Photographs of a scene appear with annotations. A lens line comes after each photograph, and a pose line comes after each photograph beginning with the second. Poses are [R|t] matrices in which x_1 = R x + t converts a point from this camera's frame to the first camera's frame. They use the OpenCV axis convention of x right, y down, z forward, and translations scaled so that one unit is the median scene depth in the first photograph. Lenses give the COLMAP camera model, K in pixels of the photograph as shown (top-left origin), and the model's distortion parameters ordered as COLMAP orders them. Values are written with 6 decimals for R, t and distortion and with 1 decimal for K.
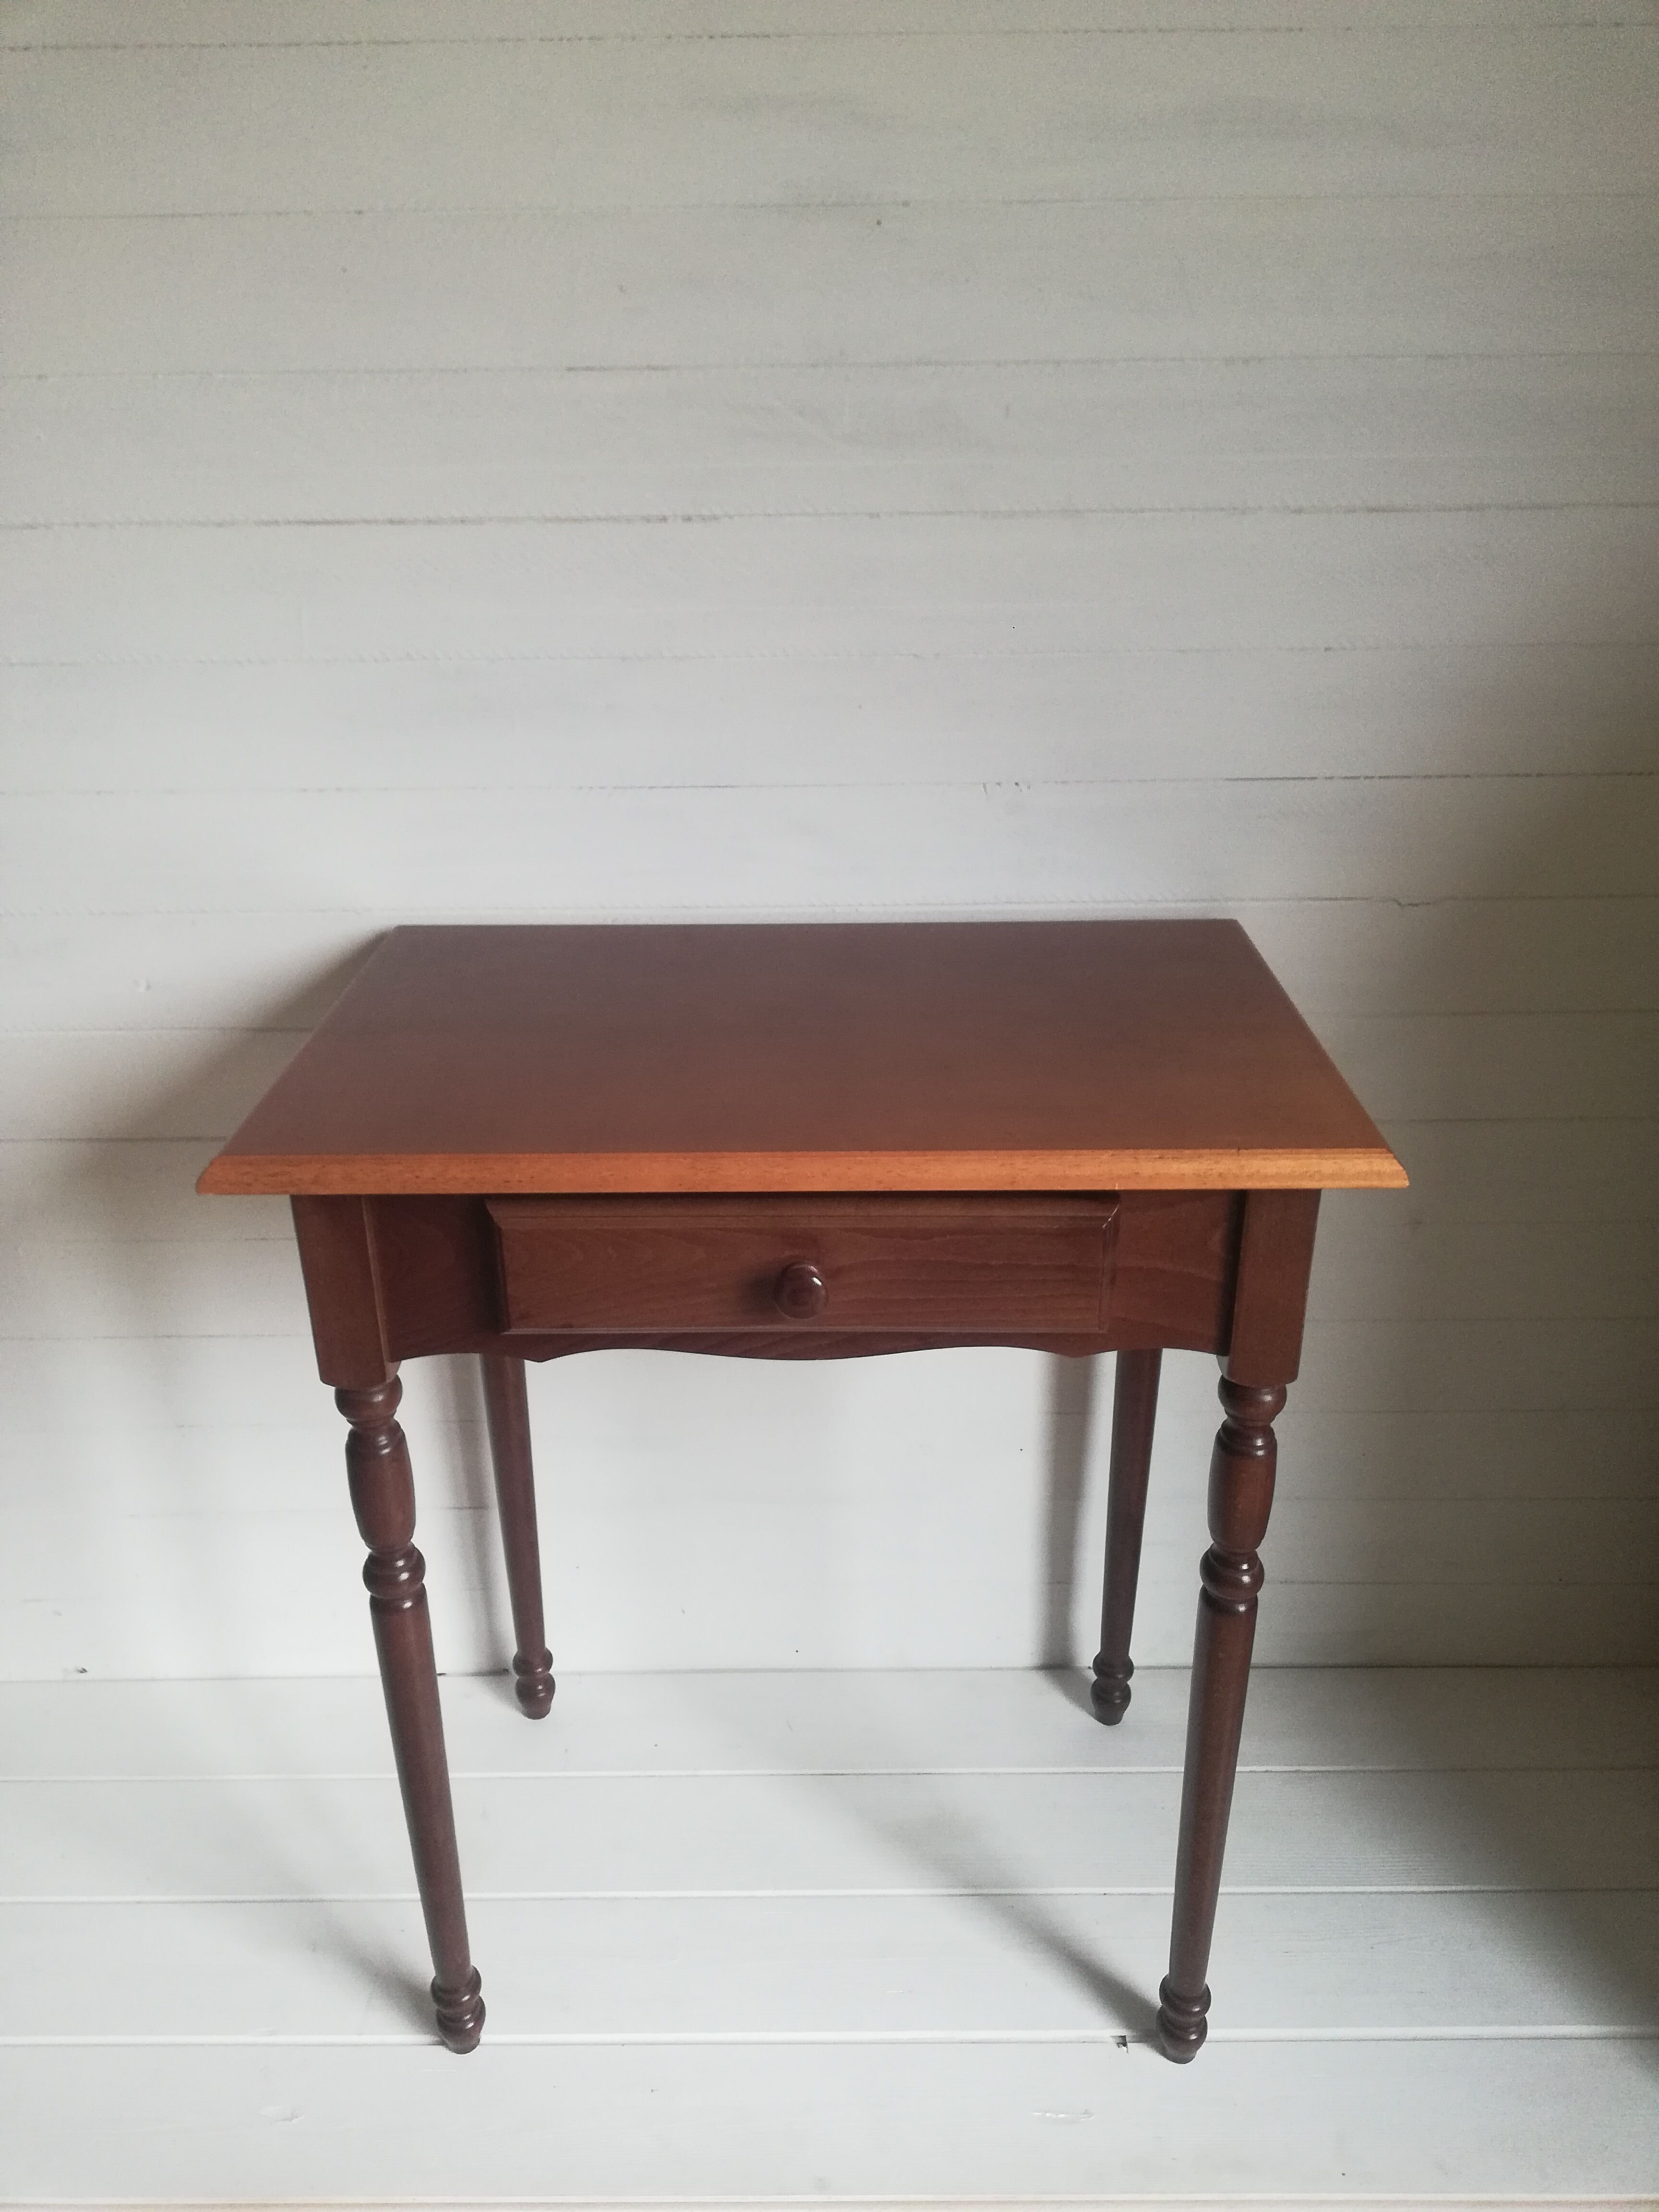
lens RADIAL K [[1652.3, 0, 829.5], [0, 1652.3, 1106.0], [0, 0, 1]] dist [0.082675, -0.087570]
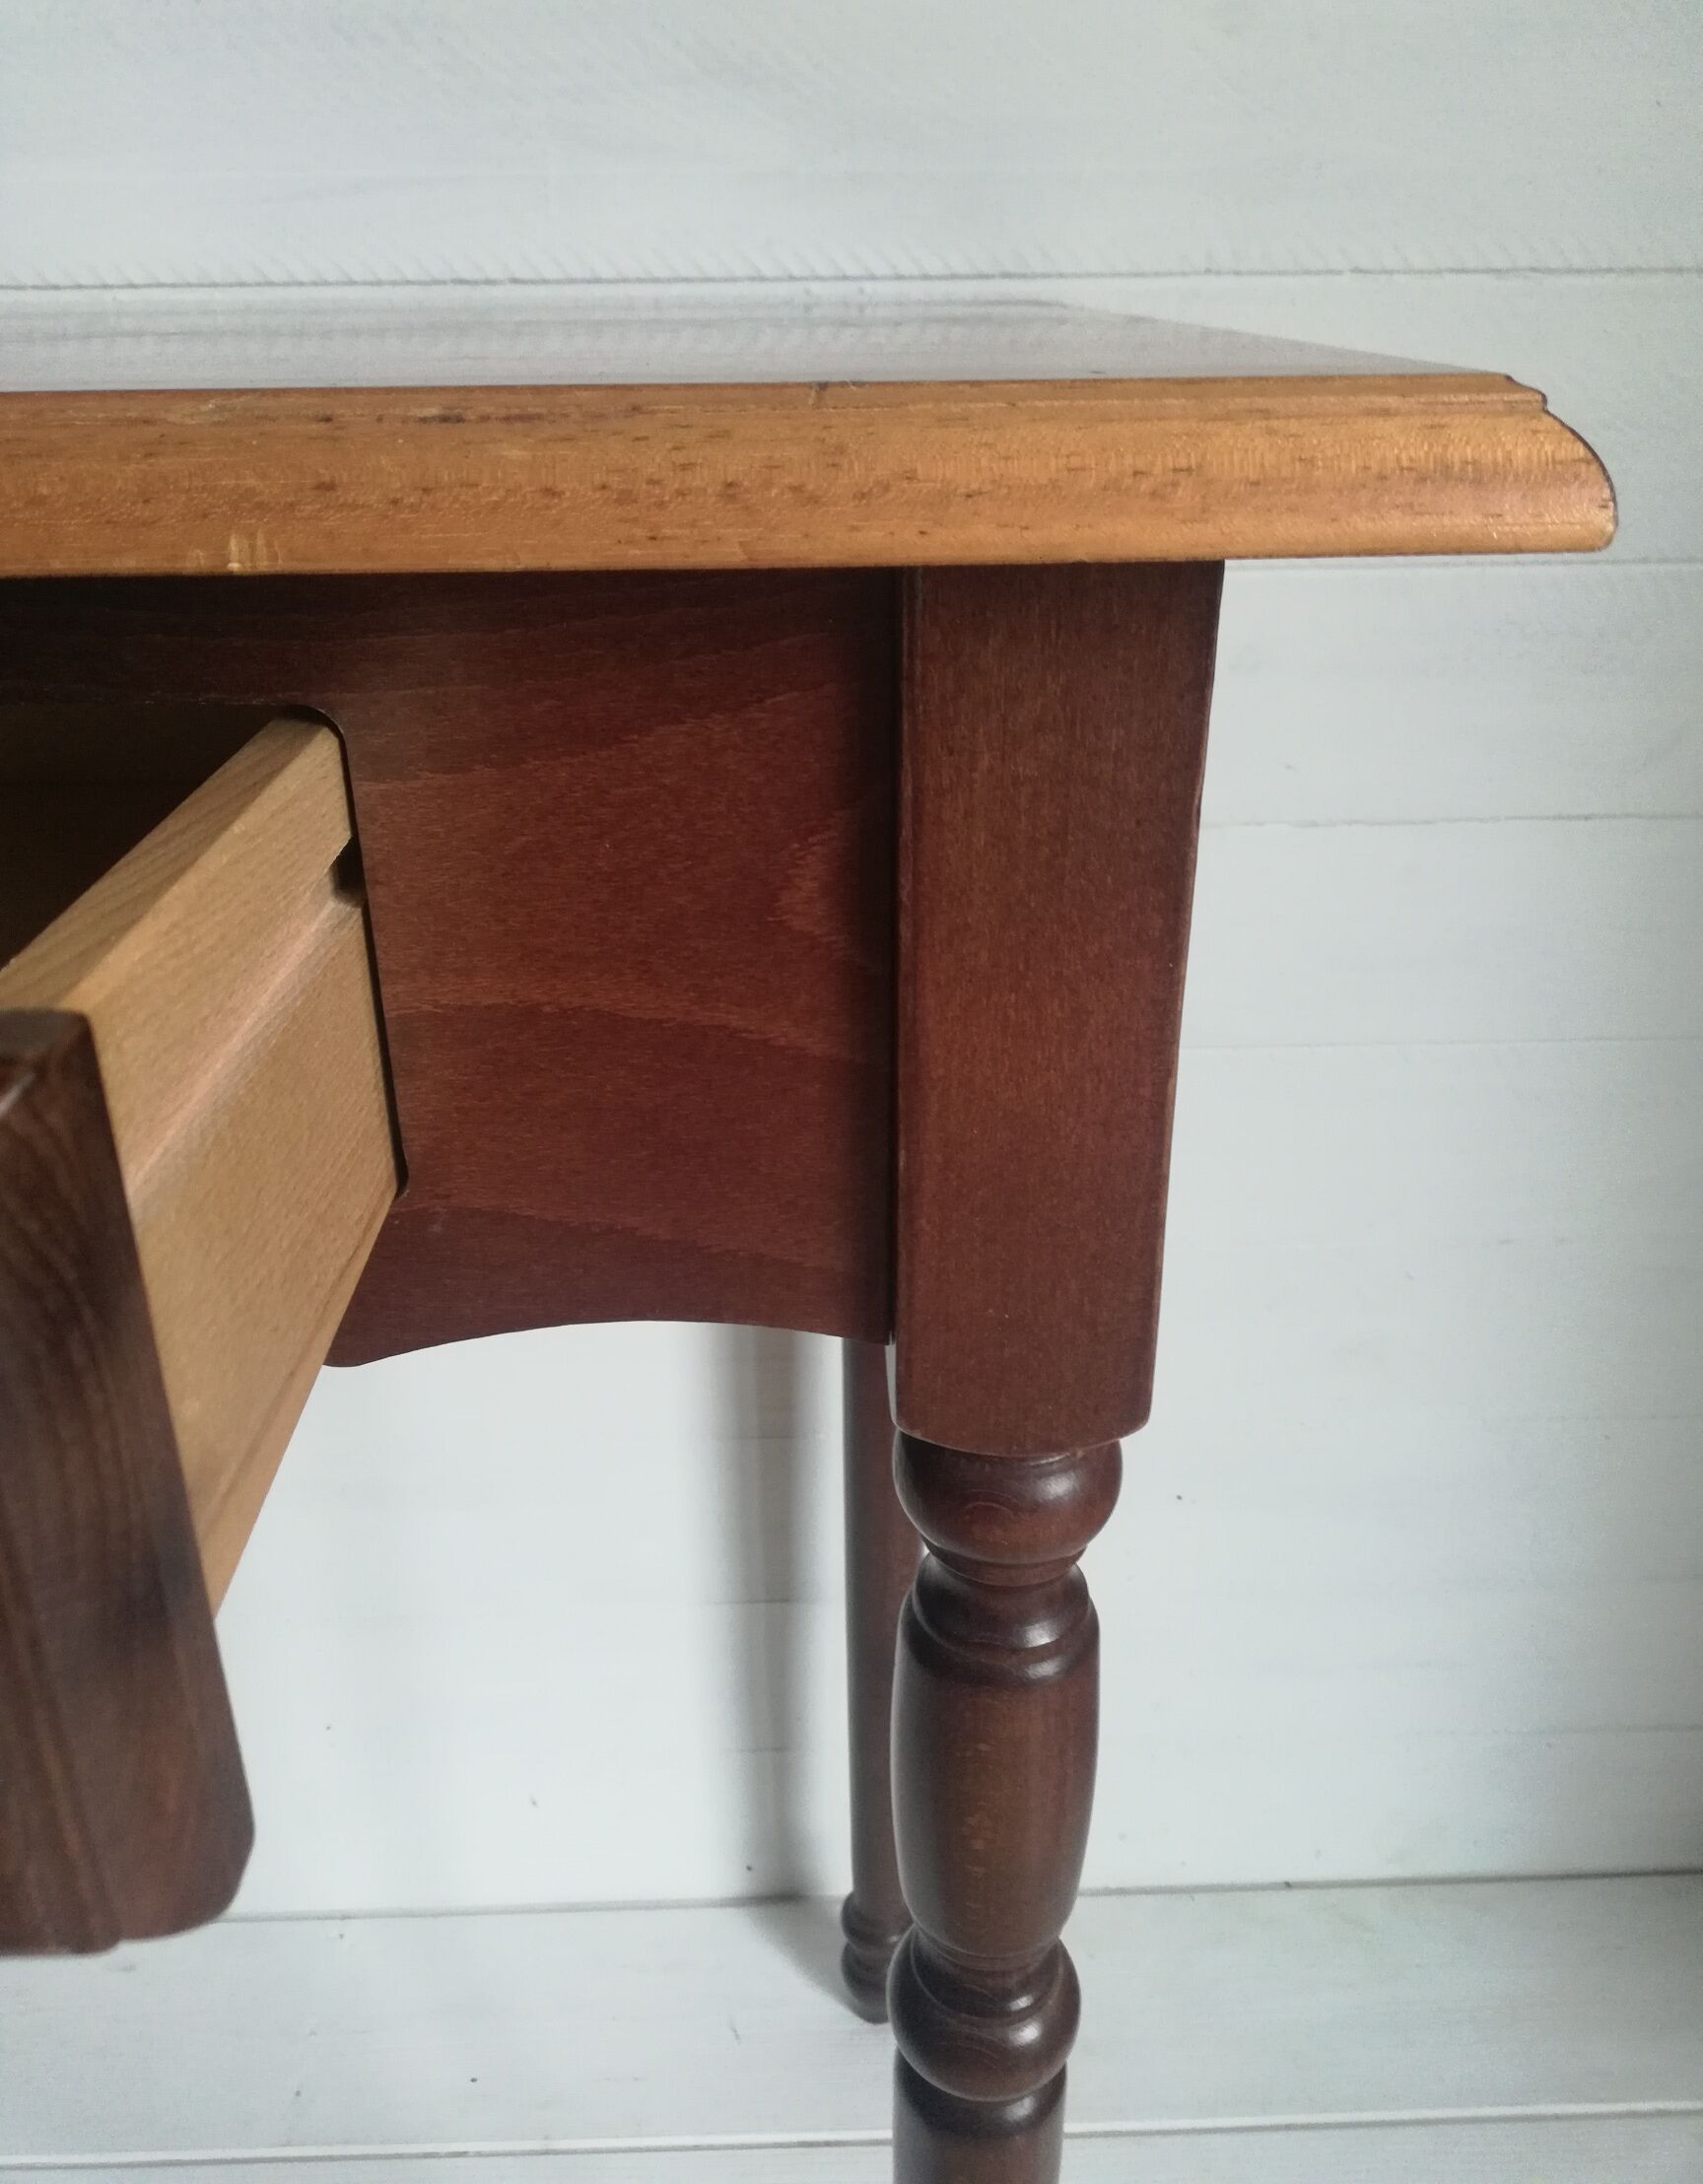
lens RADIAL K [[1728.4, 0, 849.9], [0, 1728.4, 1043.1], [0, 0, 1]] dist [0.065686, -0.106411]
pose [[0.999136, -0.014314, 0.039020, 0.214335], [0.014403, 0.999894, -0.002000, 0.098514], [-0.038987, 0.002560, 0.999236, 0.695261]]
